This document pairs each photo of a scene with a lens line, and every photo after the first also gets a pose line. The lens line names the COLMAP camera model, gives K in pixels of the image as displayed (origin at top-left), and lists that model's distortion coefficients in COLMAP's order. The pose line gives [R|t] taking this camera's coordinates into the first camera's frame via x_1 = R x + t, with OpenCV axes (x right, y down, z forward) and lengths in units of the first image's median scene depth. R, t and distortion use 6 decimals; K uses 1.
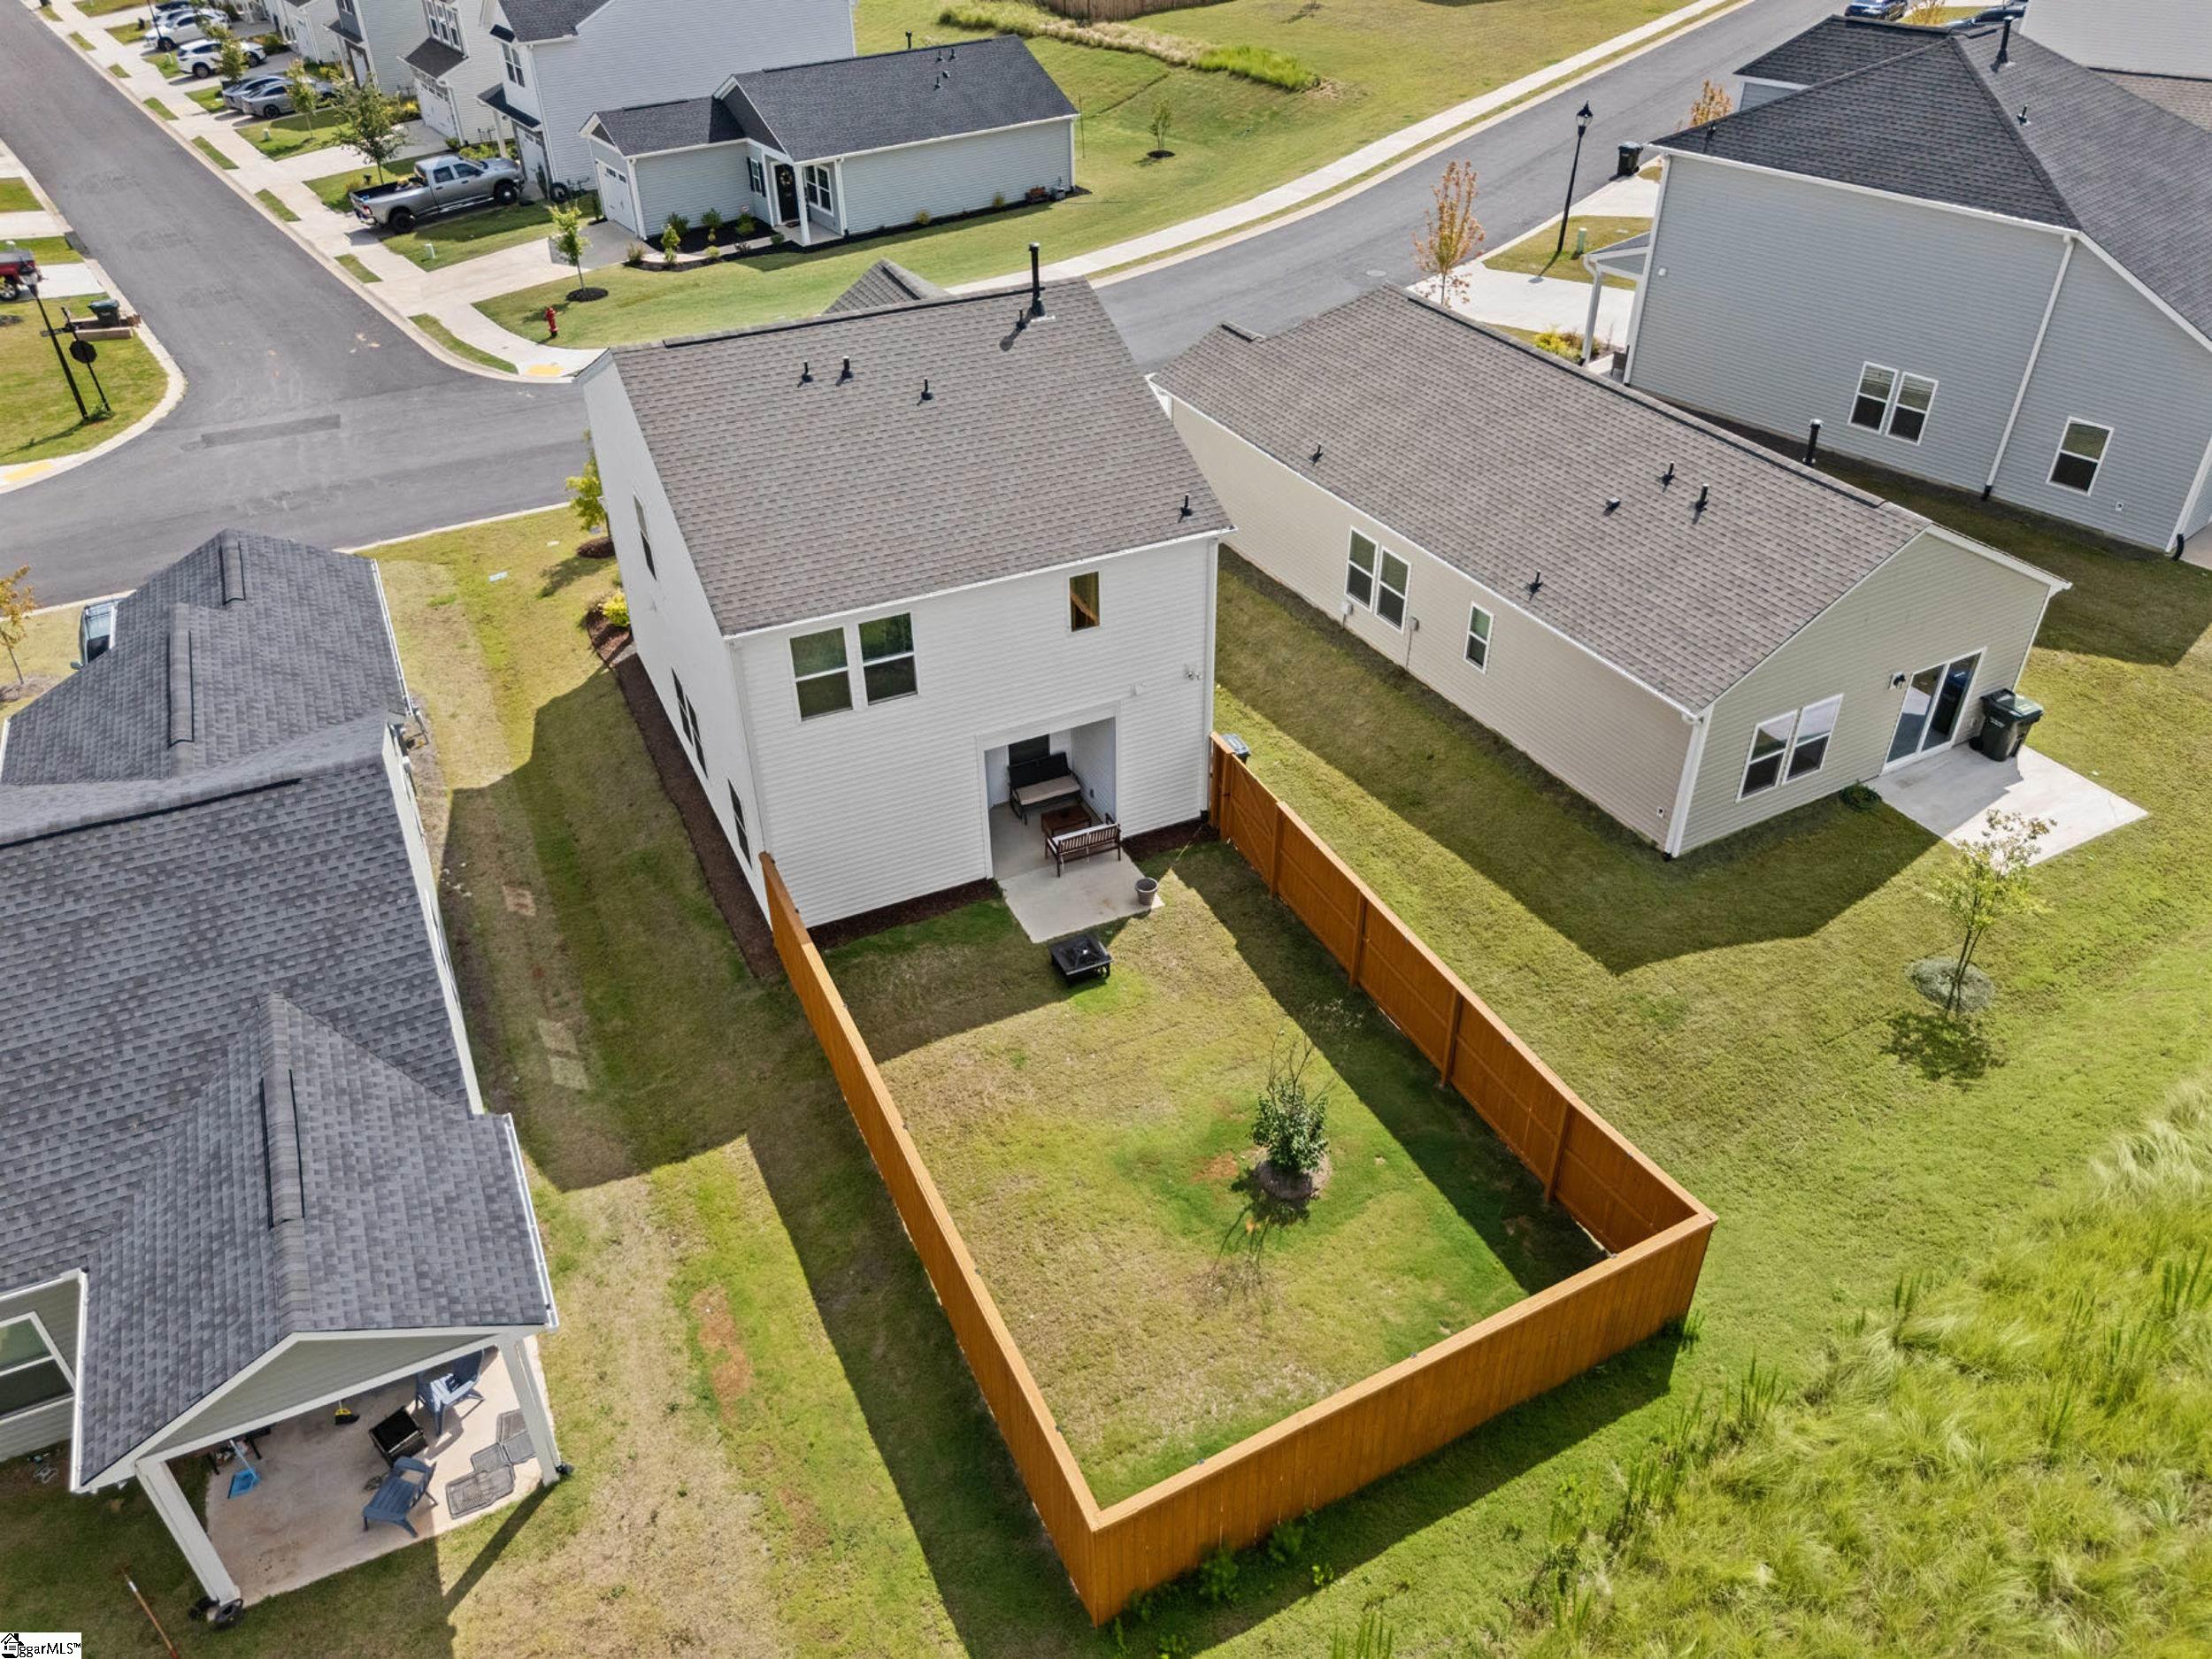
lens RADIAL K [[1633.4, 0, 1110.4], [0, 1633.4, 827.4], [0, 0, 1]] dist [0.065272, -0.059328]
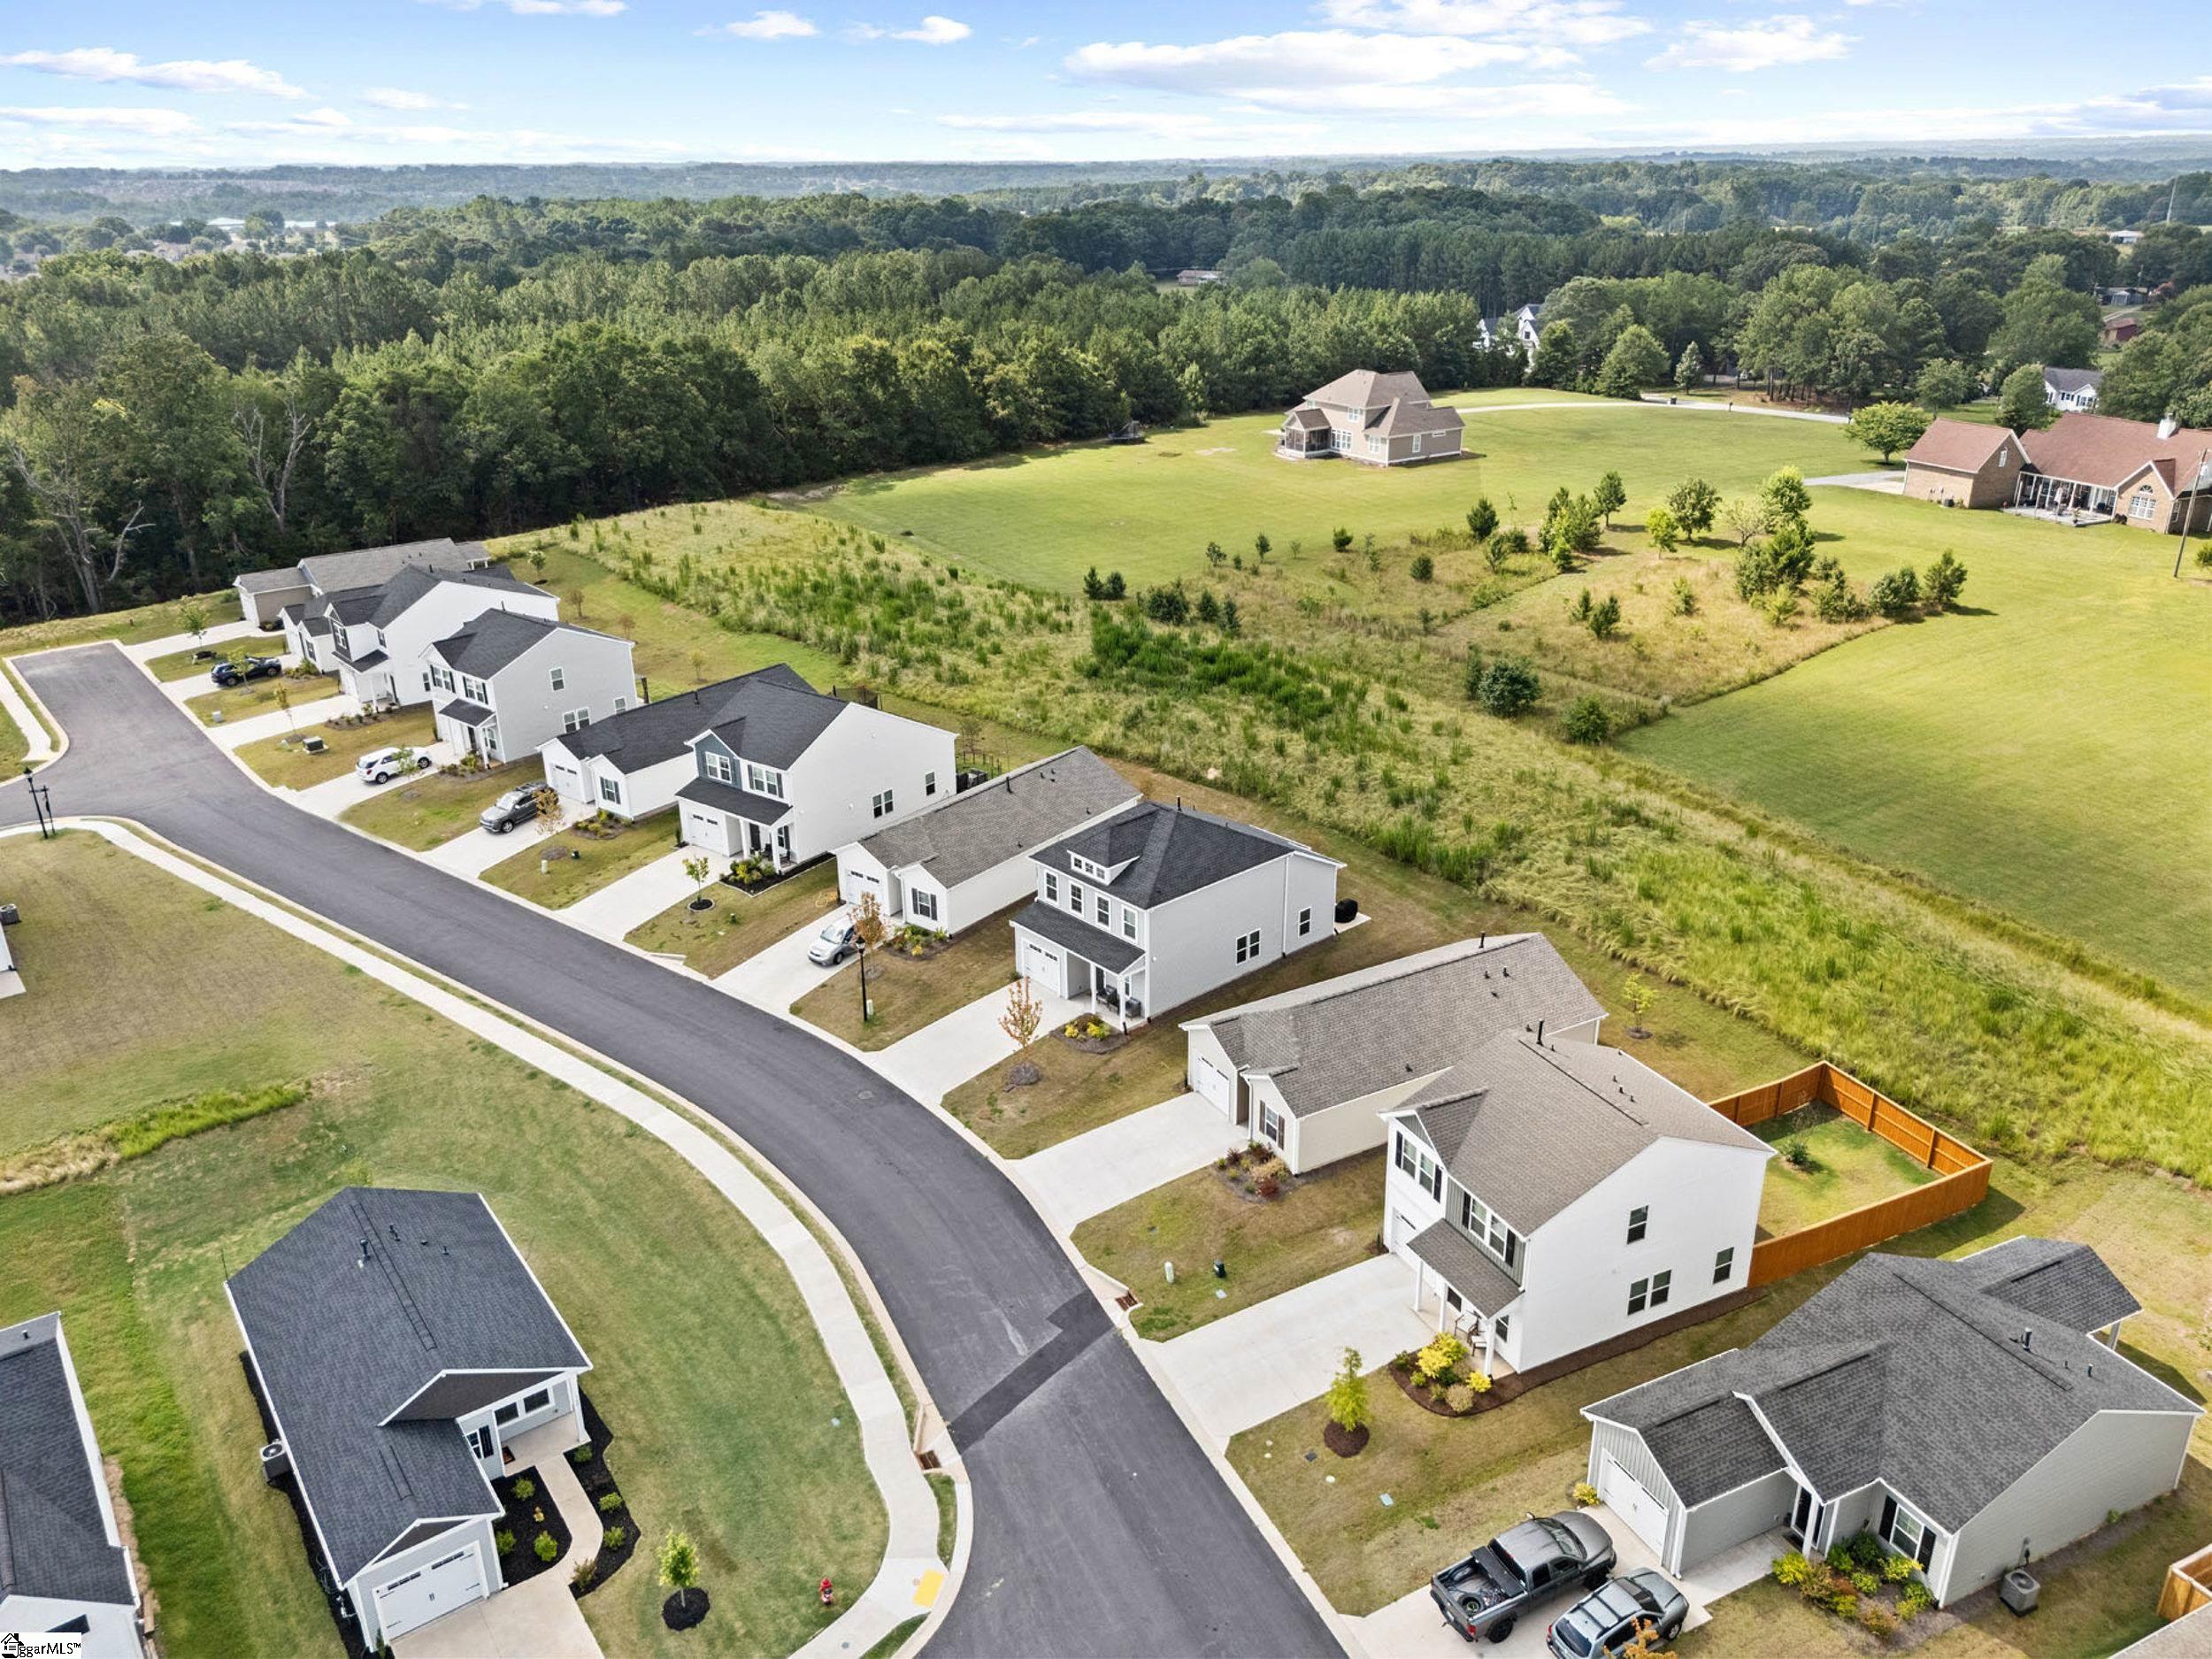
lens RADIAL K [[1633.4, 0, 1110.4], [0, 1633.4, 827.4], [0, 0, 1]] dist [0.065272, -0.059328]
pose [[-0.014949, -0.371125, 0.928463, -2.217615], [0.592187, 0.744908, 0.307289, -1.738244], [-0.805662, 0.554417, 0.208640, 0.938043]]
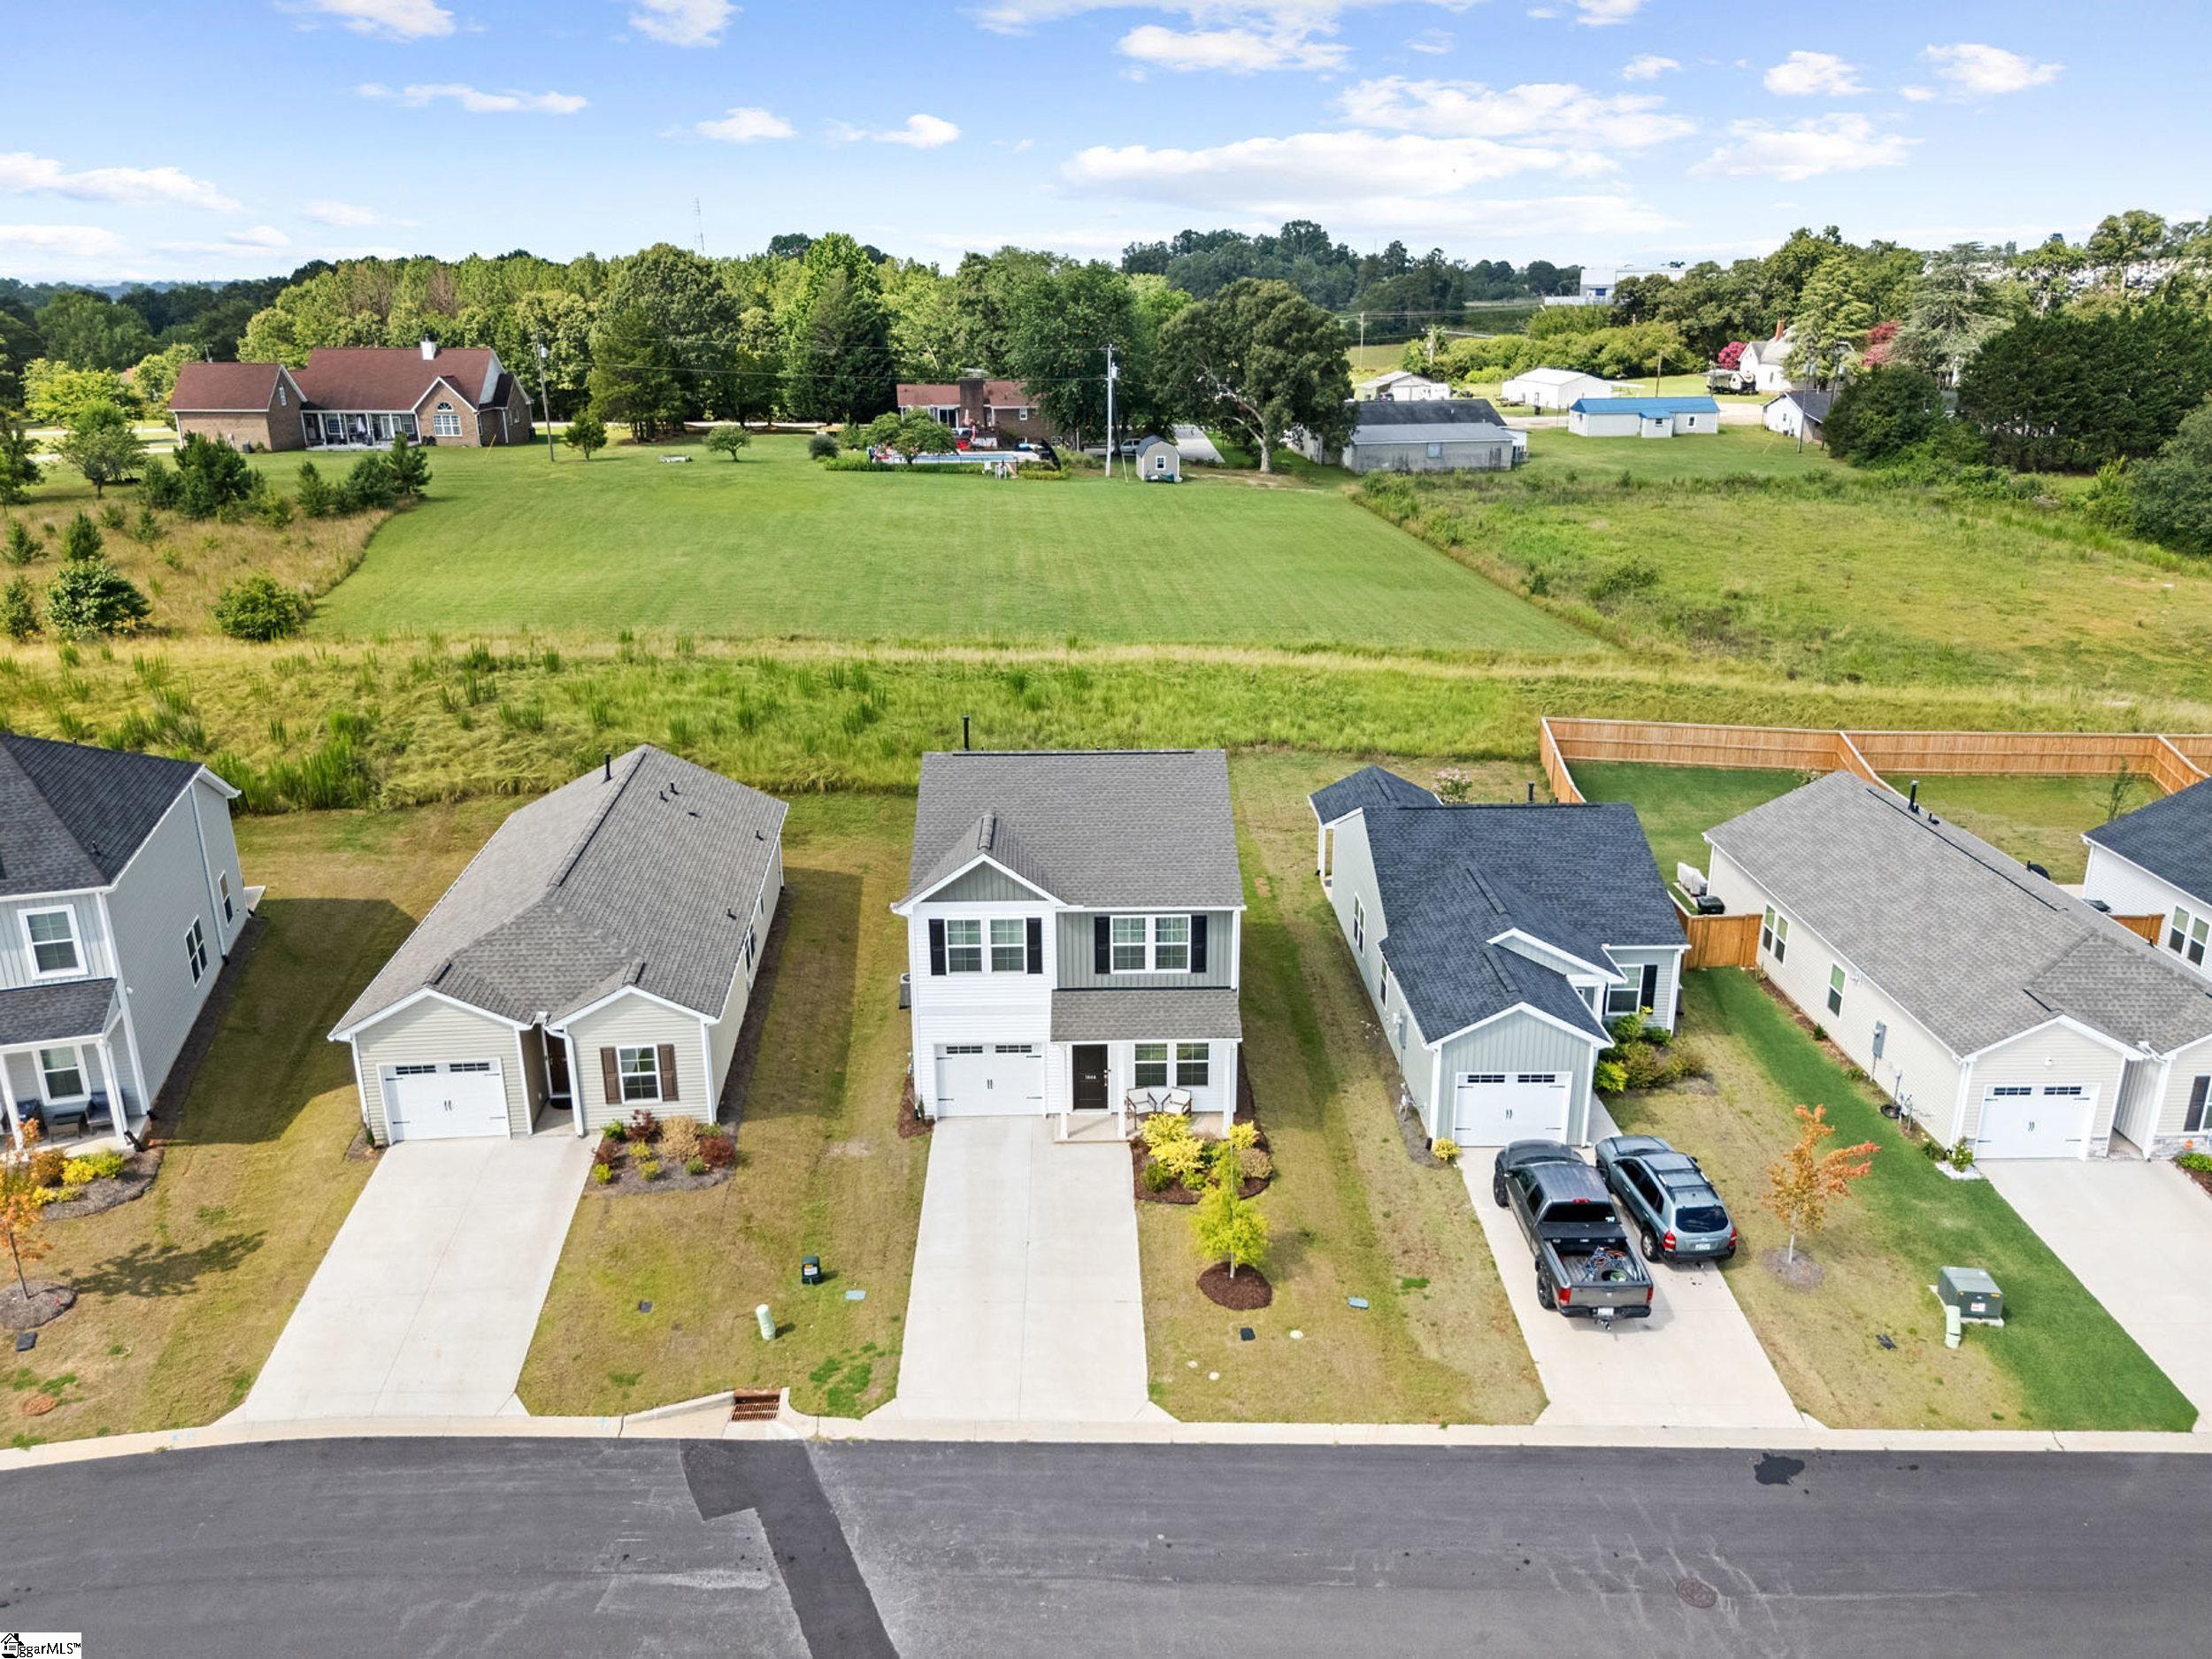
lens RADIAL K [[1642.6, 0, 1110.1], [0, 1642.6, 813.1], [0, 0, 1]] dist [0.103947, -0.167392]
pose [[-0.915037, -0.111075, 0.387775, -0.893844], [0.246303, 0.607454, 0.755205, -1.626058], [-0.319440, 0.786551, -0.528485, 2.061500]]
